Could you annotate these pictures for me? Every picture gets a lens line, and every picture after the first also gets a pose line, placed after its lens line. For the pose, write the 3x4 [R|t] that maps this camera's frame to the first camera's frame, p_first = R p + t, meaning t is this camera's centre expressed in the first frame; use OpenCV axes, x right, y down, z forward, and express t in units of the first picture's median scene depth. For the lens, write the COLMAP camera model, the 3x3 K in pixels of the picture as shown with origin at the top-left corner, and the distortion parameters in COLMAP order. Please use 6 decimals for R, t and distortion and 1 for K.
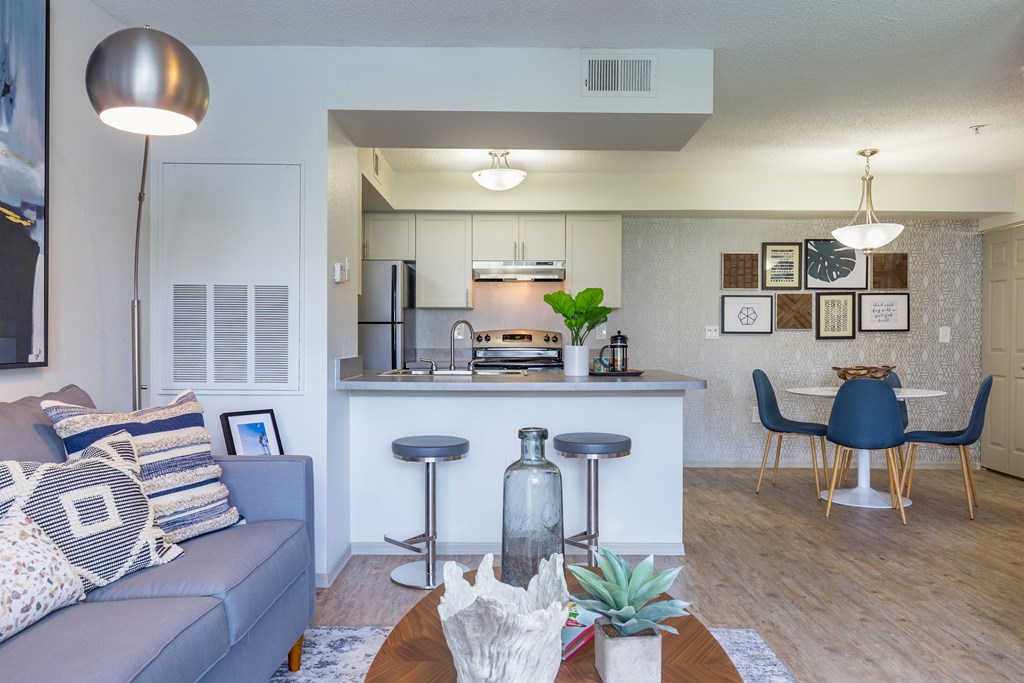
lens RADIAL K [[742.1, 0, 512.0], [0, 742.1, 341.5], [0, 0, 1]] dist [0.003361, -0.000601]
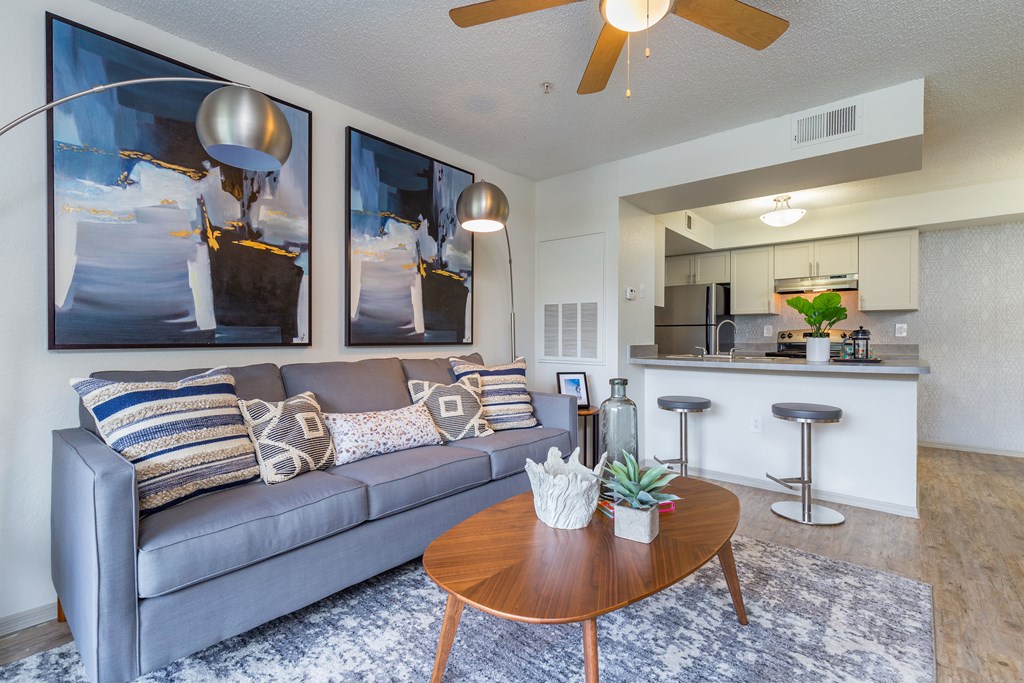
lens RADIAL K [[469.7, 0, 512.0], [0, 469.7, 341.5], [0, 0, 1]] dist [0.002805, 0.000302]
pose [[0.754448, 0.003793, -0.656349, 0.286986], [-0.006263, 0.999979, -0.001421, 0.020708], [0.656330, 0.005183, 0.754456, 0.036053]]
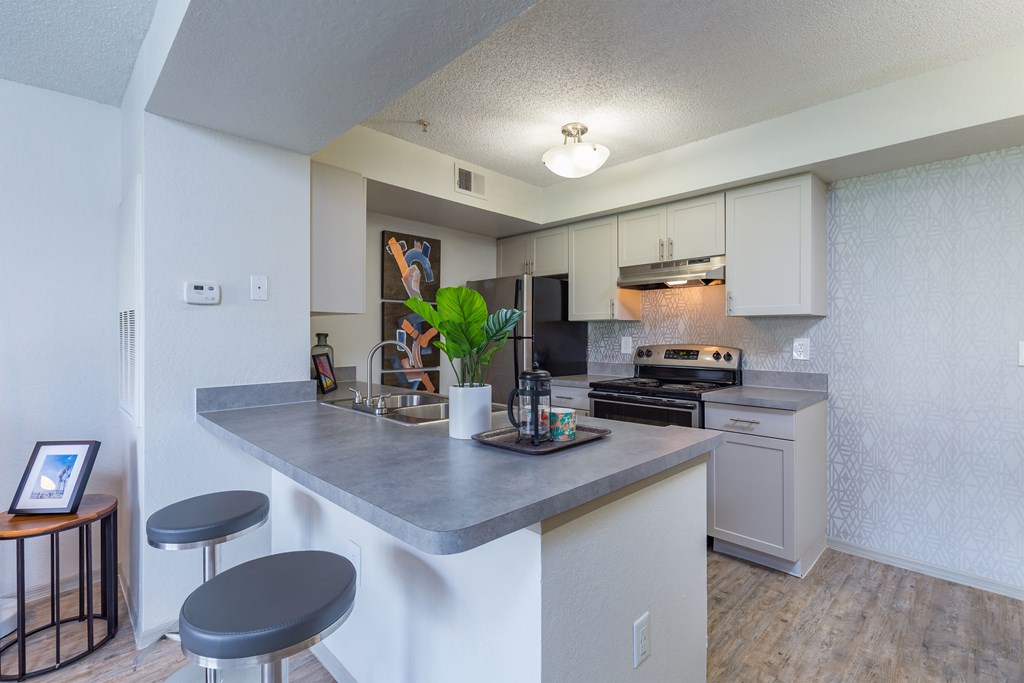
lens RADIAL K [[459.9, 0, 522.8], [0, 459.9, 336.5], [0, 0, 1]] dist [0.001108, 0.000185]
pose [[0.702325, 0.000675, -0.711856, 0.487357], [-0.004354, 0.999985, -0.003347, -0.043433], [0.711843, 0.005450, 0.702317, 0.990935]]
